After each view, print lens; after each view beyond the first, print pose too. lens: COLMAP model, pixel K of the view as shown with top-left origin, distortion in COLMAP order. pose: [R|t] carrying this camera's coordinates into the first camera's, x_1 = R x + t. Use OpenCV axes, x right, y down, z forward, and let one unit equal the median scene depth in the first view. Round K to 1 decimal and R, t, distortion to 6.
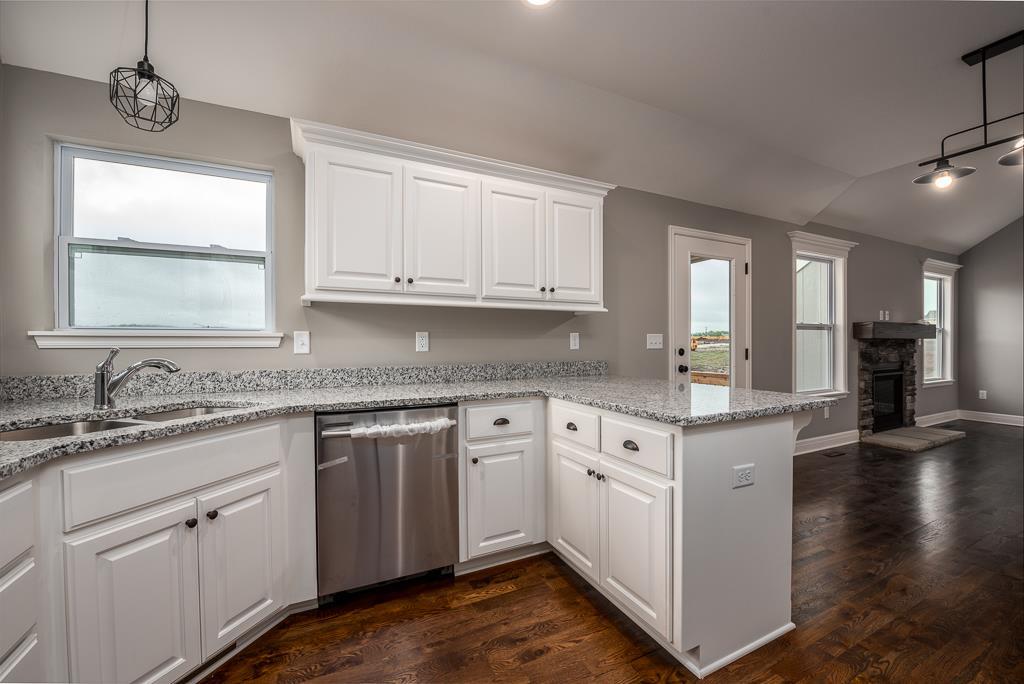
lens RADIAL K [[407.5, 0, 508.4], [0, 407.5, 347.6], [0, 0, 1]] dist [-0.024398, -0.000957]
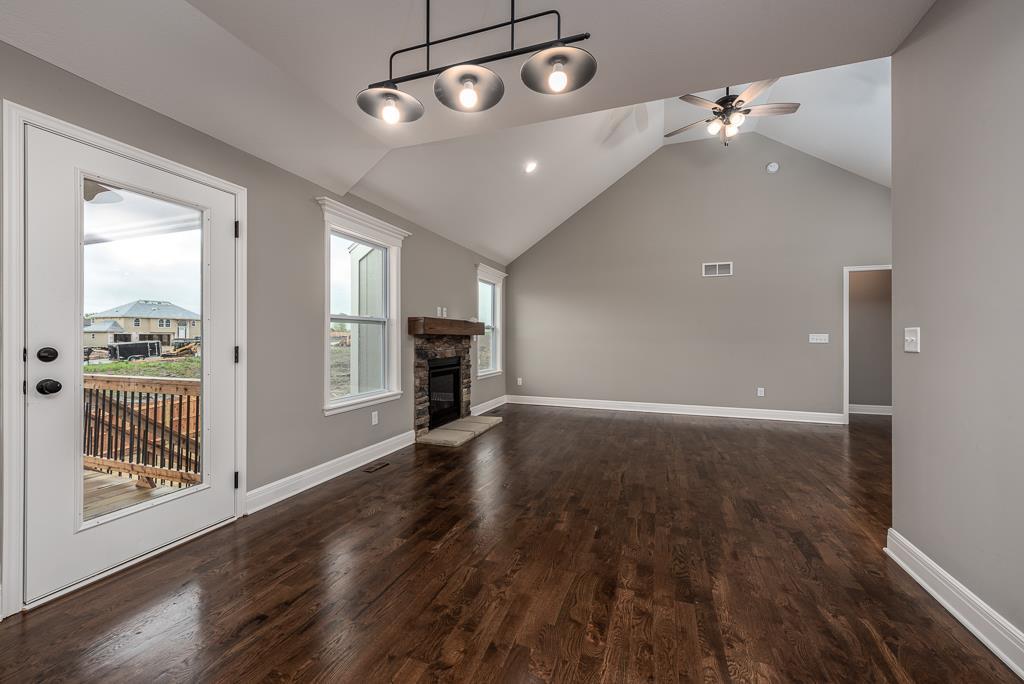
lens RADIAL K [[407.5, 0, 508.1], [0, 407.5, 339.1], [0, 0, 1]] dist [-0.024398, -0.000957]
pose [[0.706473, 0.004916, 0.707723, 0.345334], [0.000131, 0.999975, -0.007076, -0.004101], [-0.707740, 0.005092, 0.706454, 0.154194]]
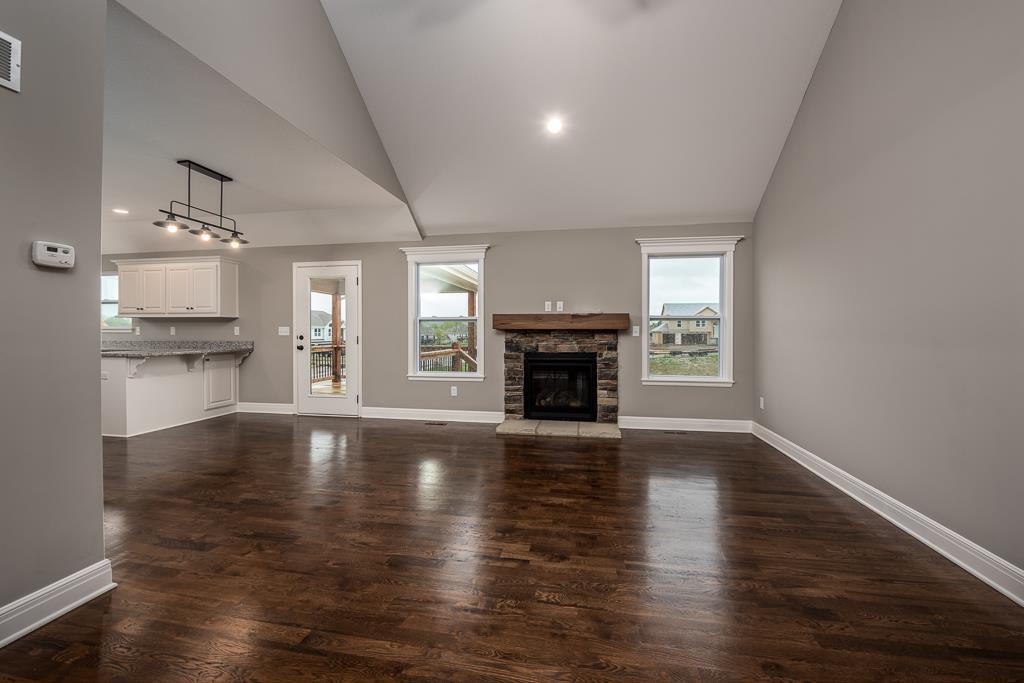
lens RADIAL K [[407.5, 0, 507.5], [0, 407.5, 343.5], [0, 0, 1]] dist [-0.024398, -0.000957]
pose [[0.820943, 0.020061, -0.570657, 1.514681], [-0.012759, 0.999778, 0.016791, -0.002431], [0.570867, -0.006504, 0.821017, 0.085222]]
